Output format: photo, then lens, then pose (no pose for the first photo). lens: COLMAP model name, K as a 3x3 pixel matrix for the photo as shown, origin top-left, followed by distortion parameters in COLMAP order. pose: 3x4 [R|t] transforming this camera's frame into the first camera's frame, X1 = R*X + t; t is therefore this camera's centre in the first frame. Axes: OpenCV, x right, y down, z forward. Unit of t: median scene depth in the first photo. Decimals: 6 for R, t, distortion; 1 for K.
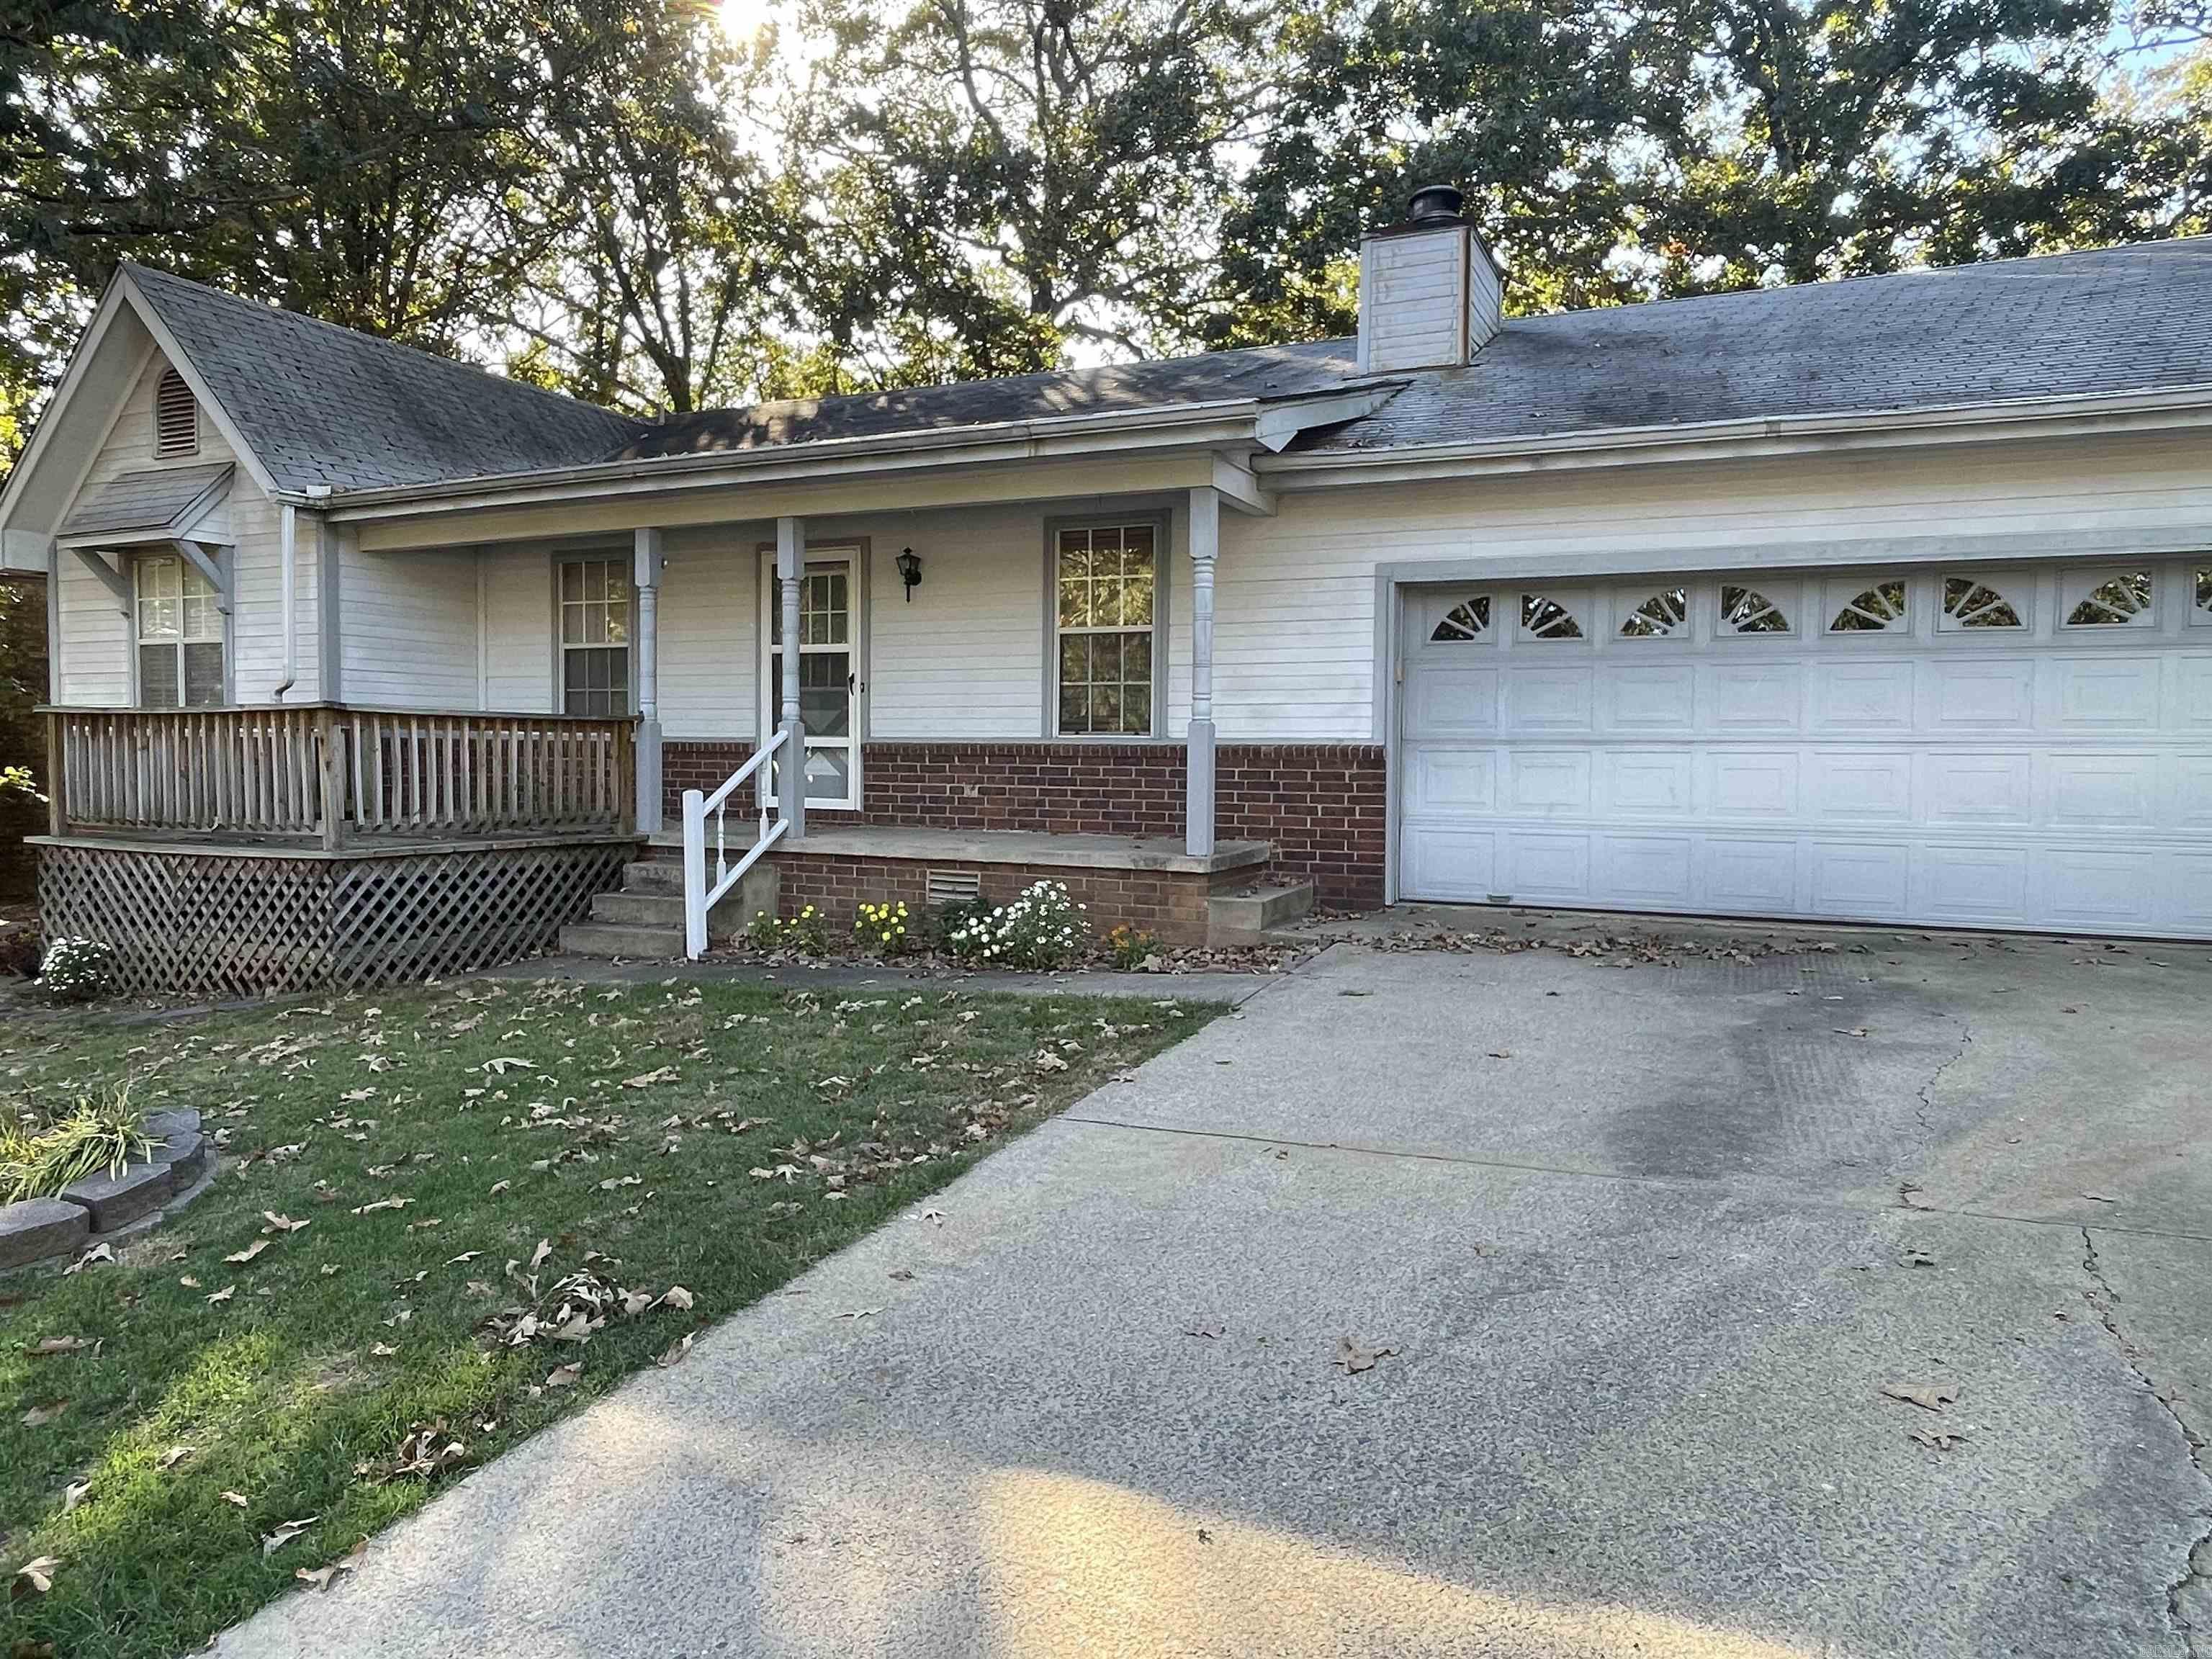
lens RADIAL K [[1418.7, 0, 1130.0], [0, 1418.7, 881.9], [0, 0, 1]] dist [-0.080372, -0.000504]
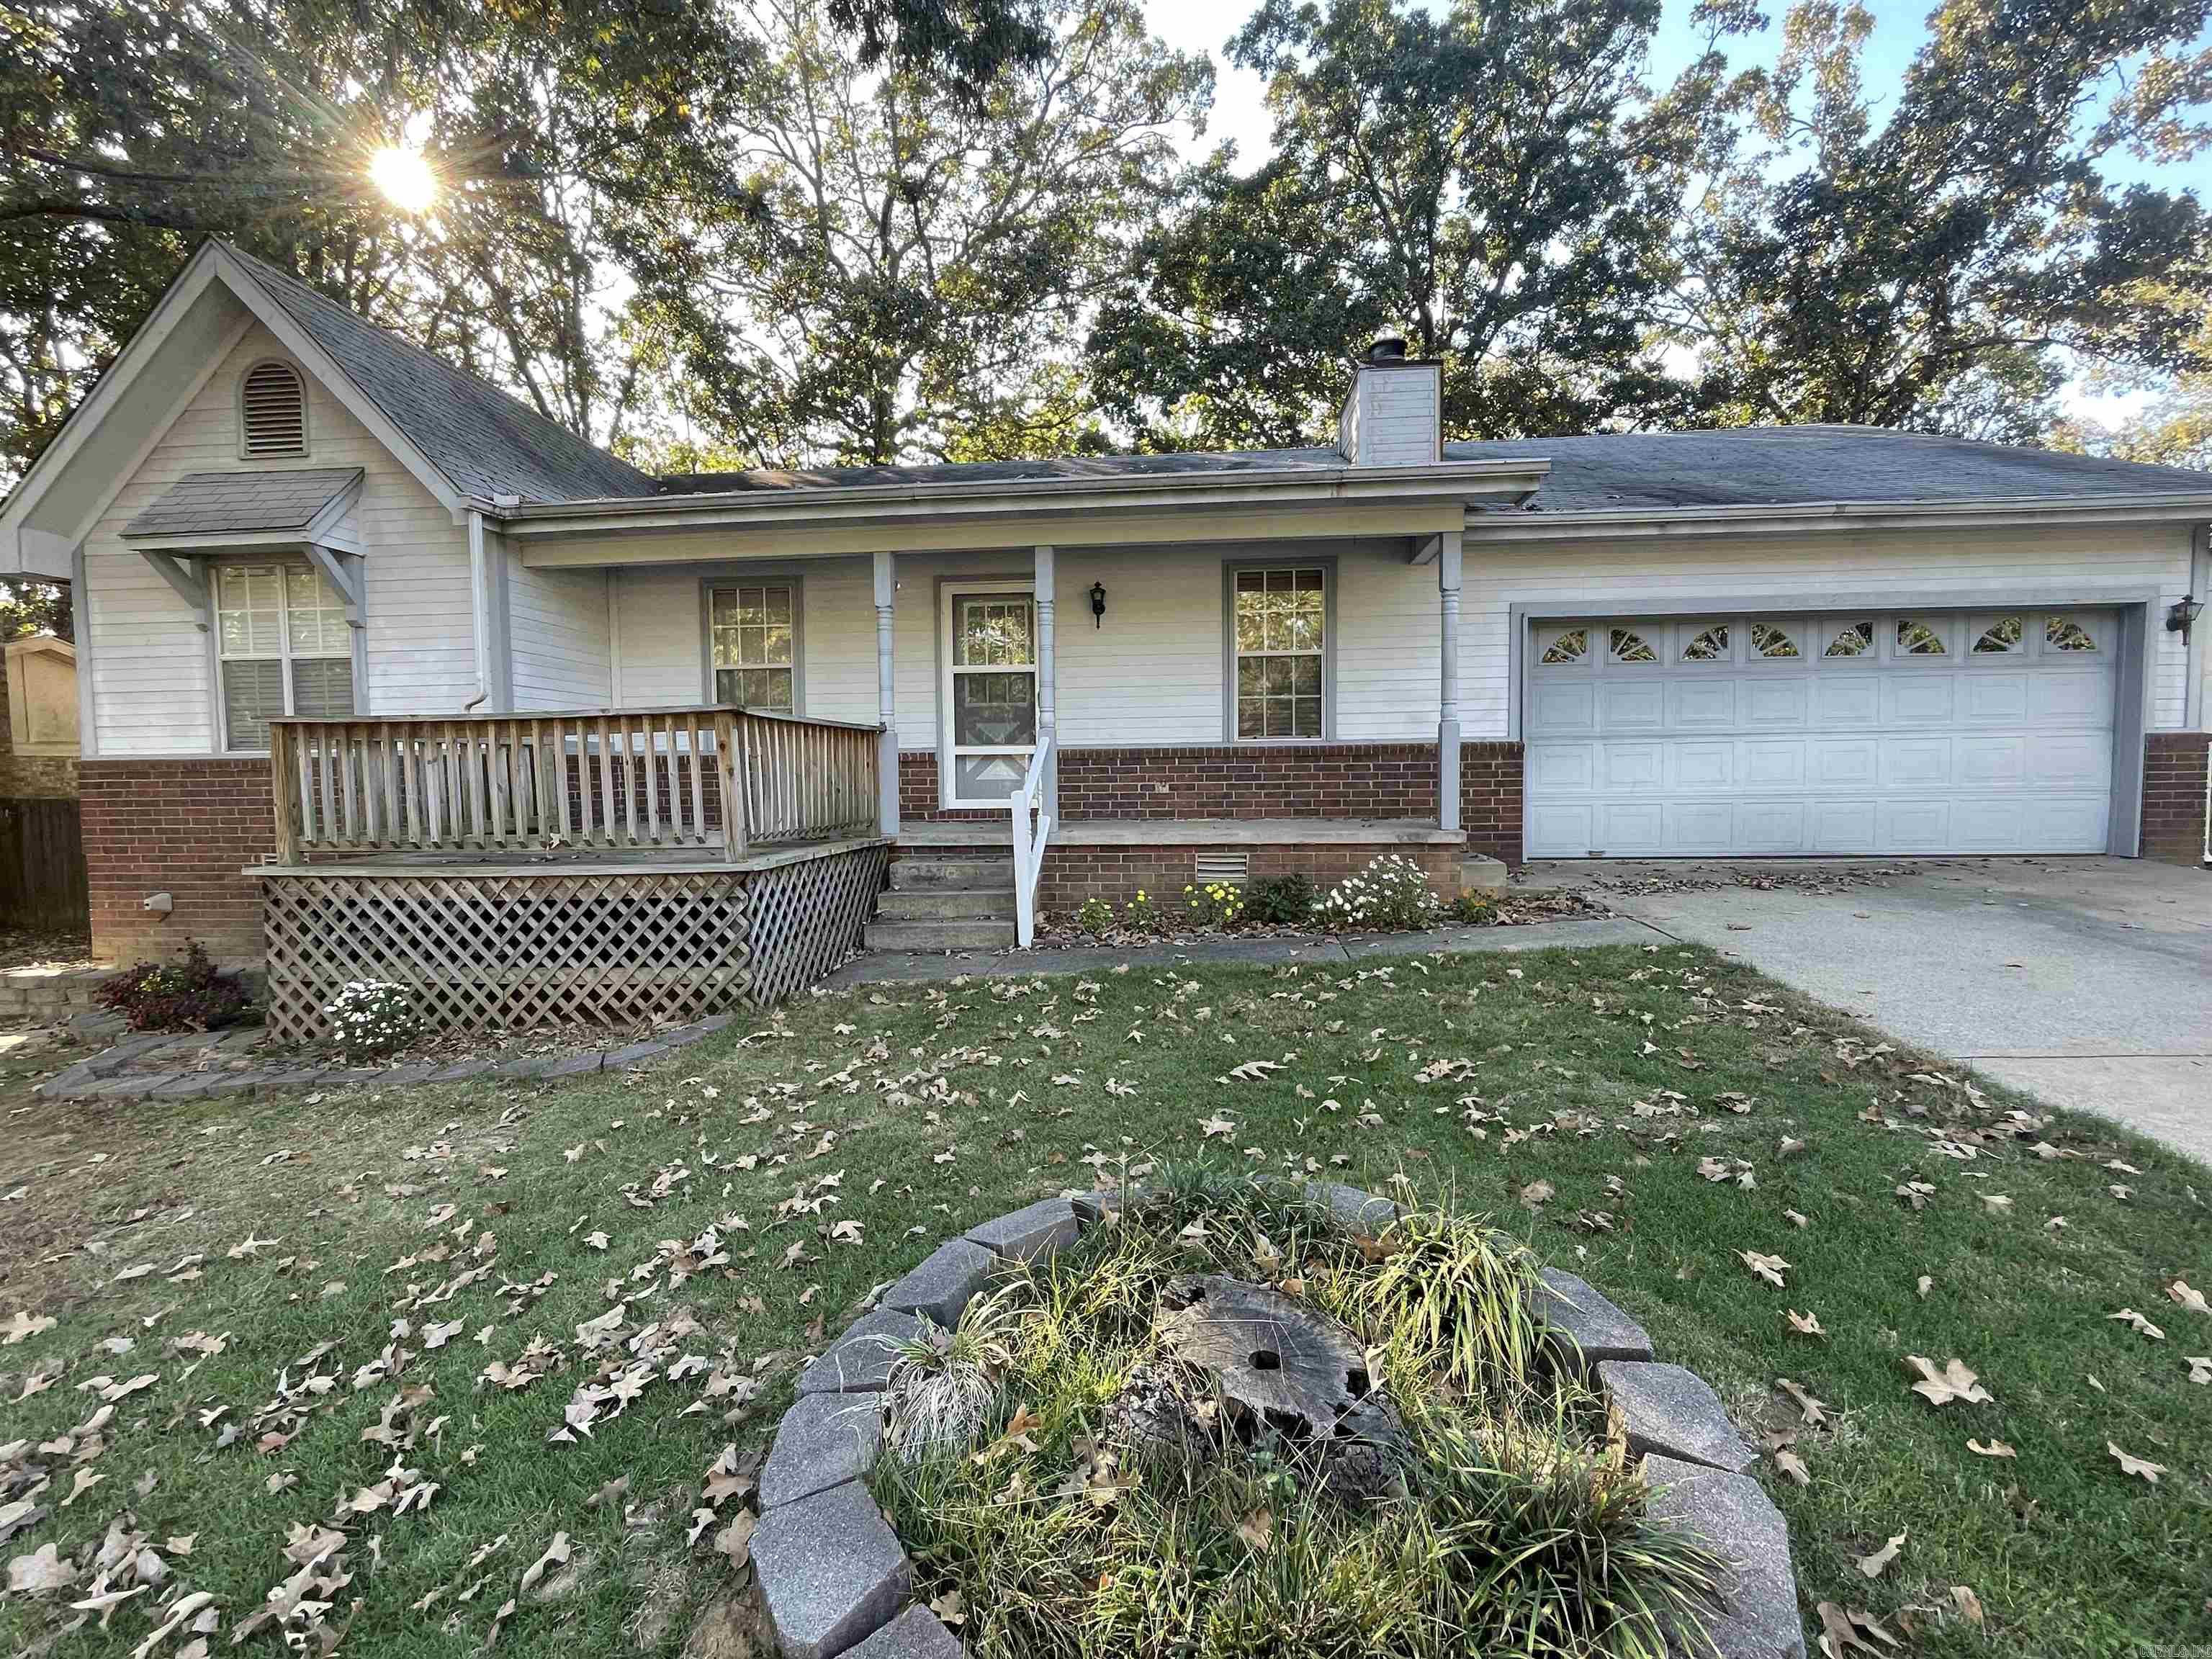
lens RADIAL K [[1033.9, 0, 1104.0], [0, 1033.9, 840.6], [0, 0, 1]] dist [-0.052110, -0.000156]
pose [[0.948292, -0.047095, 0.313886, -0.489948], [0.052688, 0.998567, -0.009354, -0.015960], [-0.312996, 0.025408, 0.949414, 0.219628]]
